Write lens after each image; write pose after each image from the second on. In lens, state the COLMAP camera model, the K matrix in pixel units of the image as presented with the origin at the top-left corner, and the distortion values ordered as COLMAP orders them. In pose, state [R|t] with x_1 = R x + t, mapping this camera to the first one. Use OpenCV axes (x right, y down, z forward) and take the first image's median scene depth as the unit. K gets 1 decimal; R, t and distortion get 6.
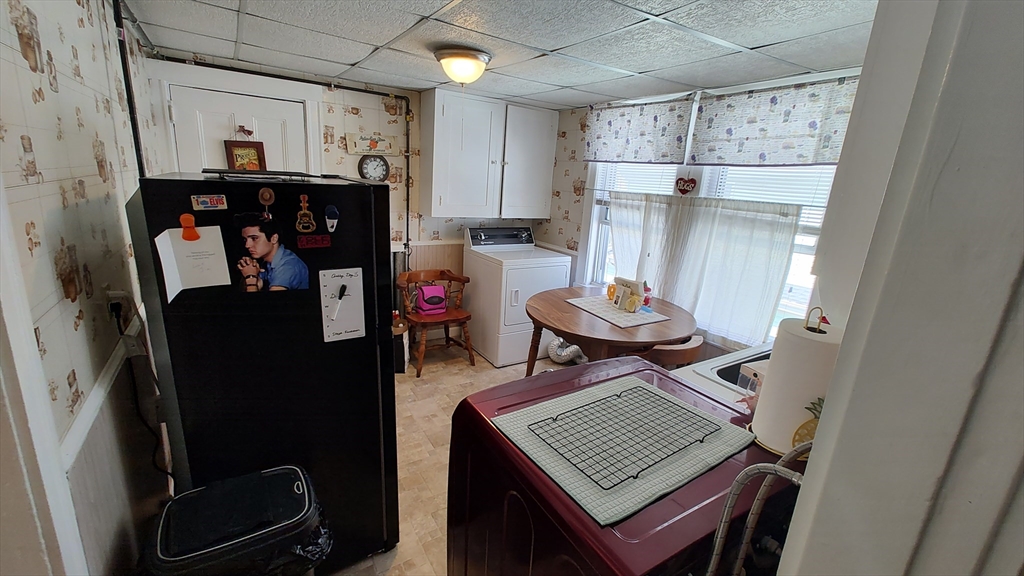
lens RADIAL K [[423.8, 0, 513.2], [0, 423.8, 287.7], [0, 0, 1]] dist [-0.001291, 0.003258]
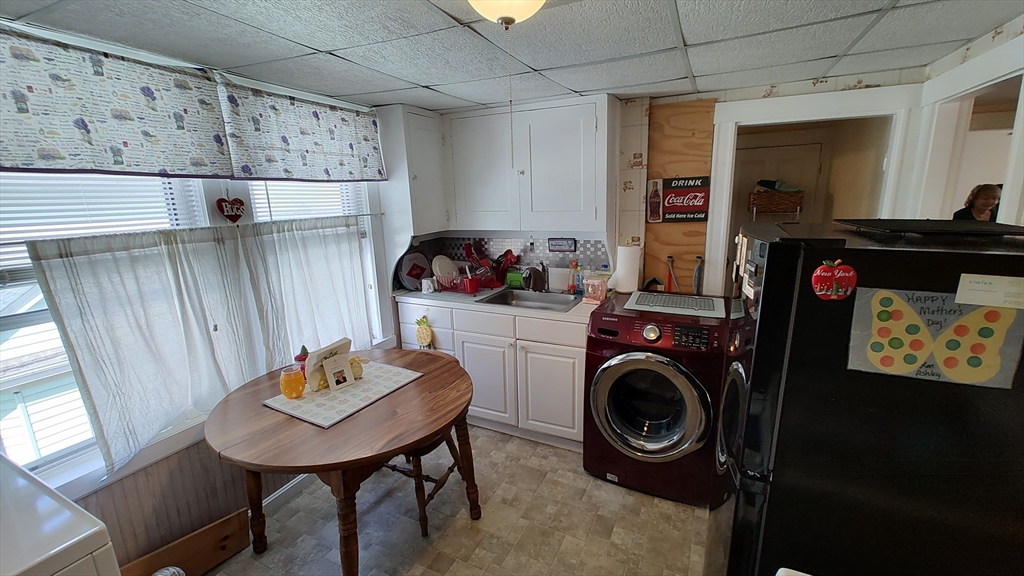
lens RADIAL K [[423.8, 0, 510.6], [0, 423.8, 282.5], [0, 0, 1]] dist [-0.001291, 0.003258]
pose [[-0.526120, -0.211913, 0.823584, -0.433204], [0.213596, 0.904481, 0.369177, -0.305044], [-0.823149, 0.370146, -0.430601, 1.018936]]
